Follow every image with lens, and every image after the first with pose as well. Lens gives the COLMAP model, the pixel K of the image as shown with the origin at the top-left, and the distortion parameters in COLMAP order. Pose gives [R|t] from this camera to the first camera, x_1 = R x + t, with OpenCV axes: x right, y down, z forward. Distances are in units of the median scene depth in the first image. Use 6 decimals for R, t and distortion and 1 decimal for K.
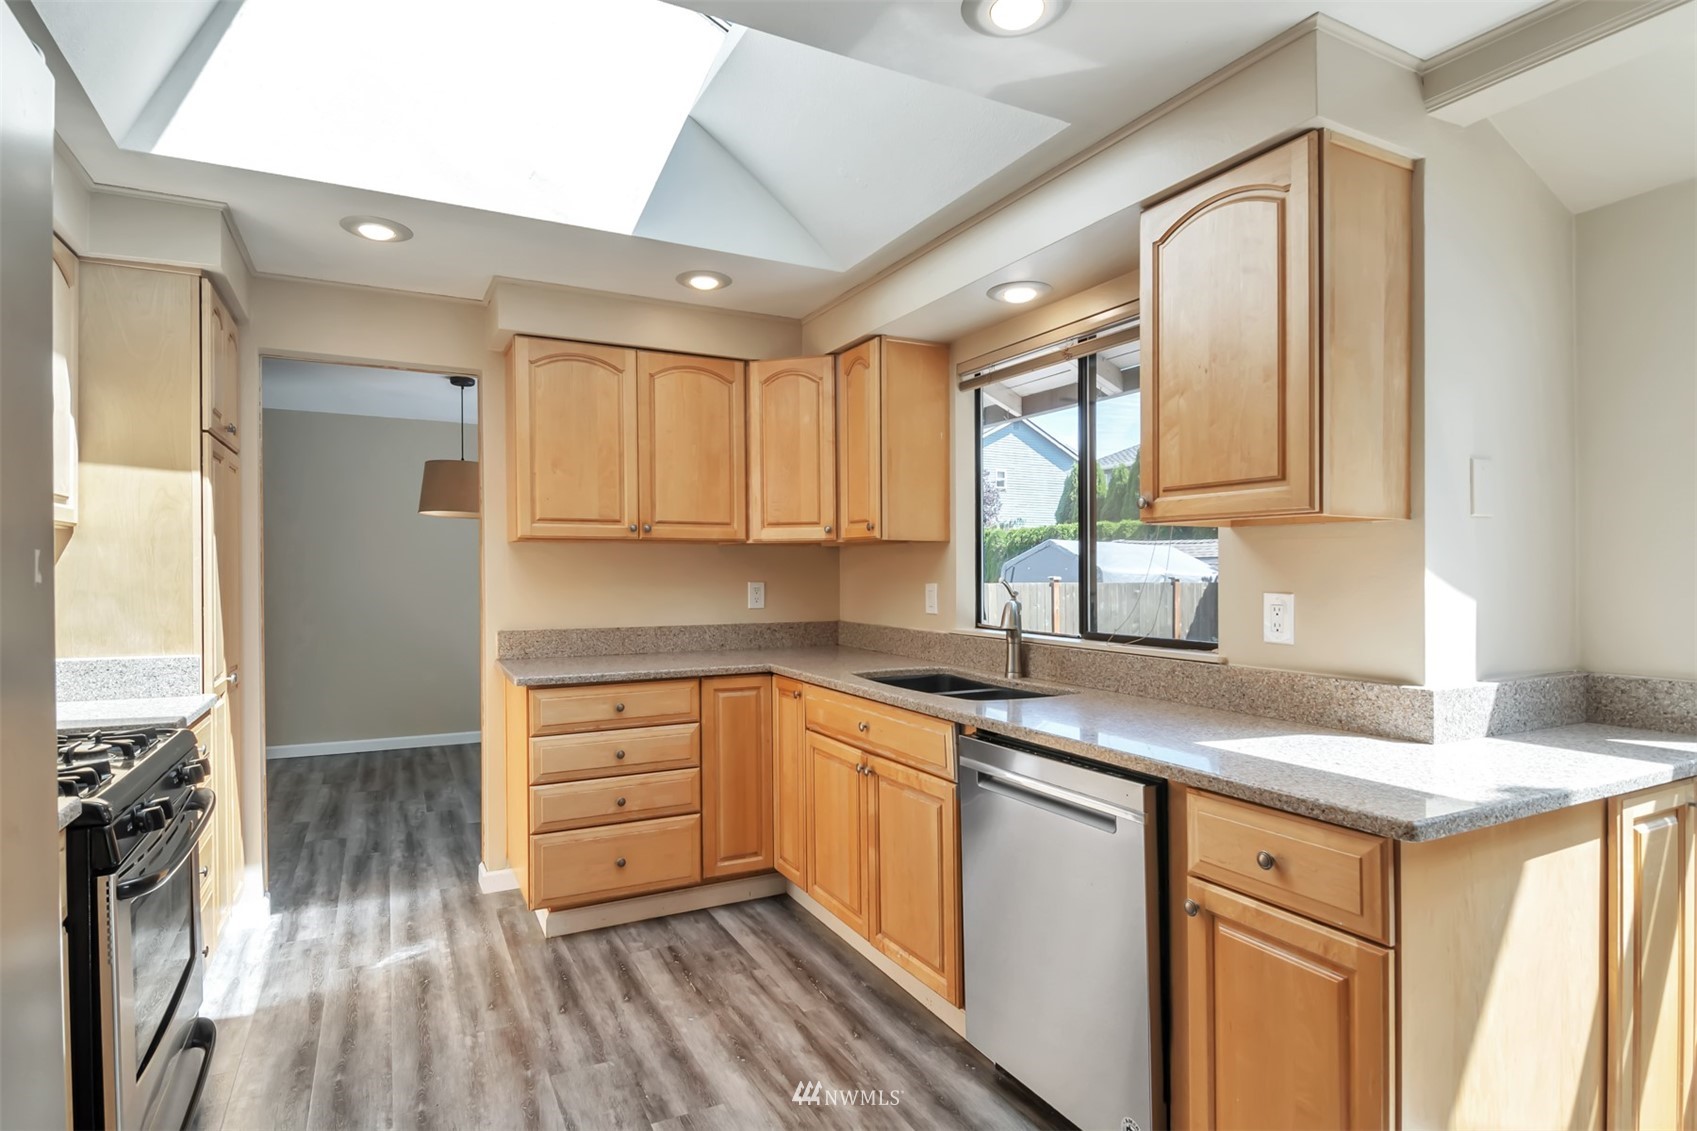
lens RADIAL K [[830.6, 0, 842.6], [0, 830.6, 565.9], [0, 0, 1]] dist [-0.020331, -0.002527]
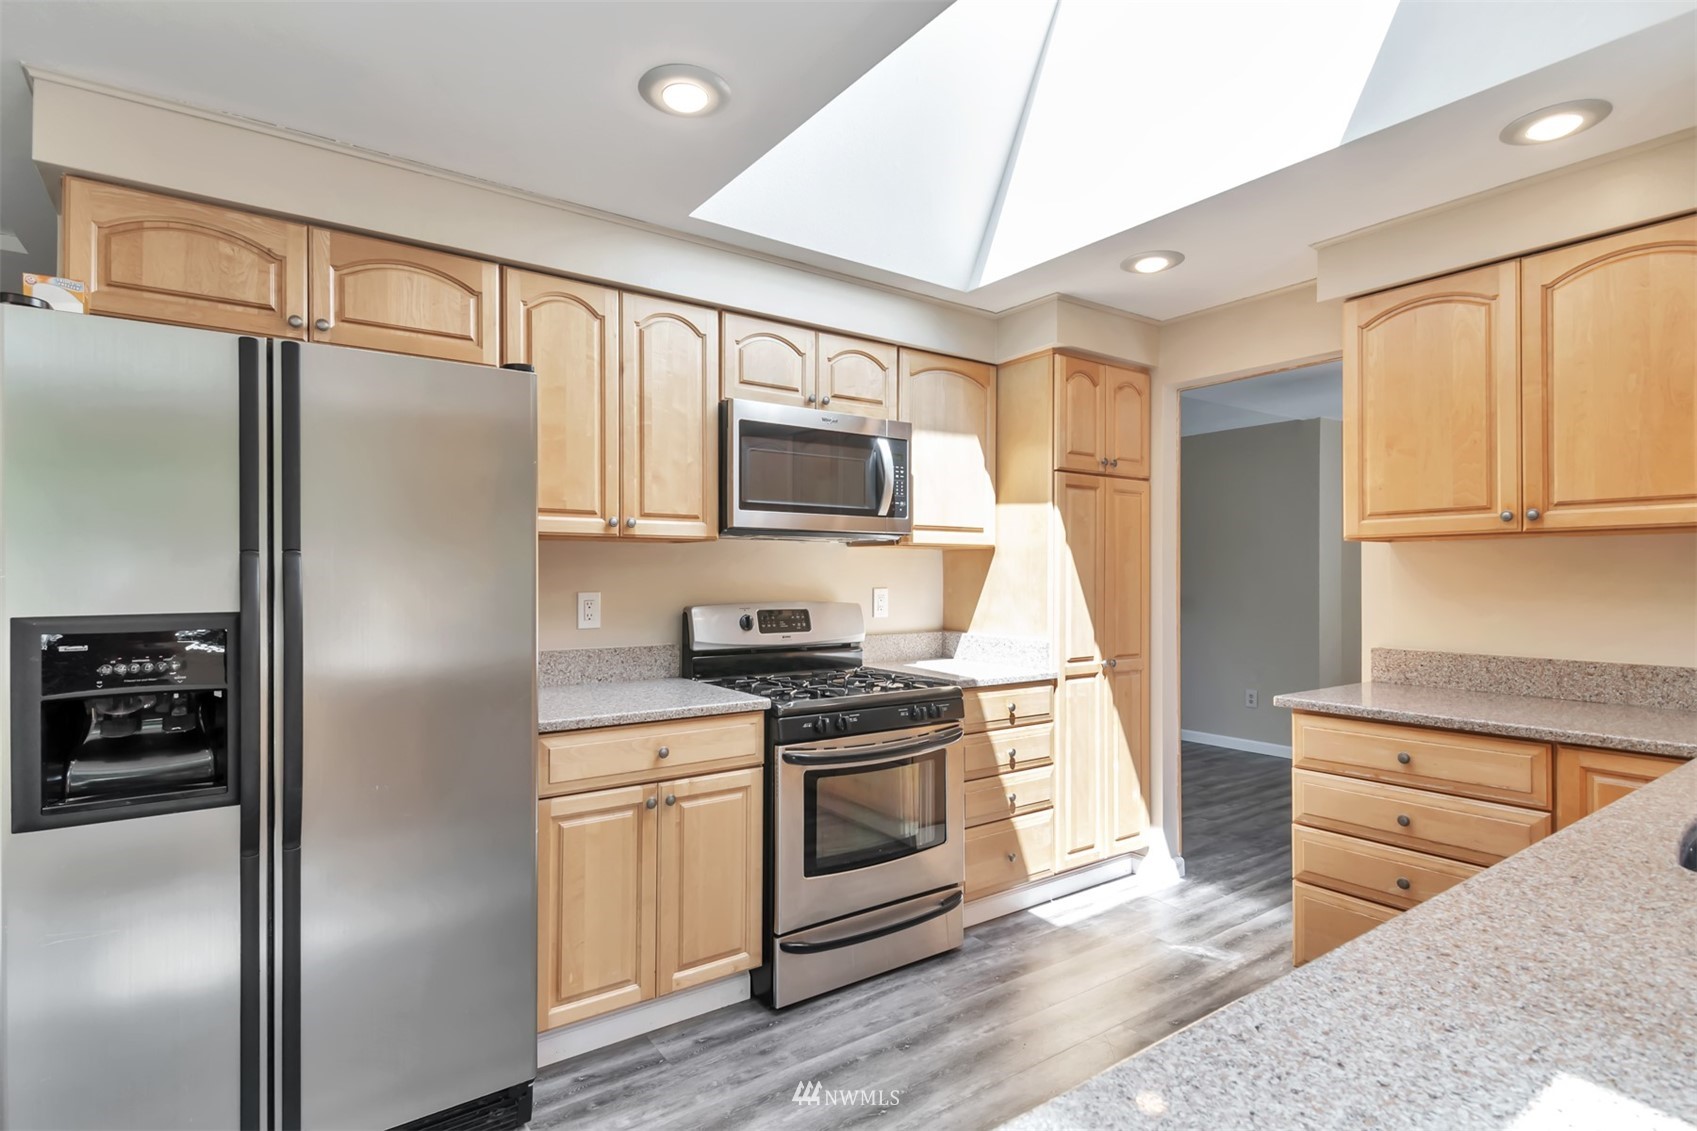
lens RADIAL K [[830.6, 0, 855.2], [0, 830.6, 571.6], [0, 0, 1]] dist [-0.020331, -0.002527]
pose [[0.137582, -0.010225, -0.990438, 0.391333], [0.000567, 0.999947, -0.010245, 0.008956], [0.990490, 0.000848, 0.137581, 0.392250]]
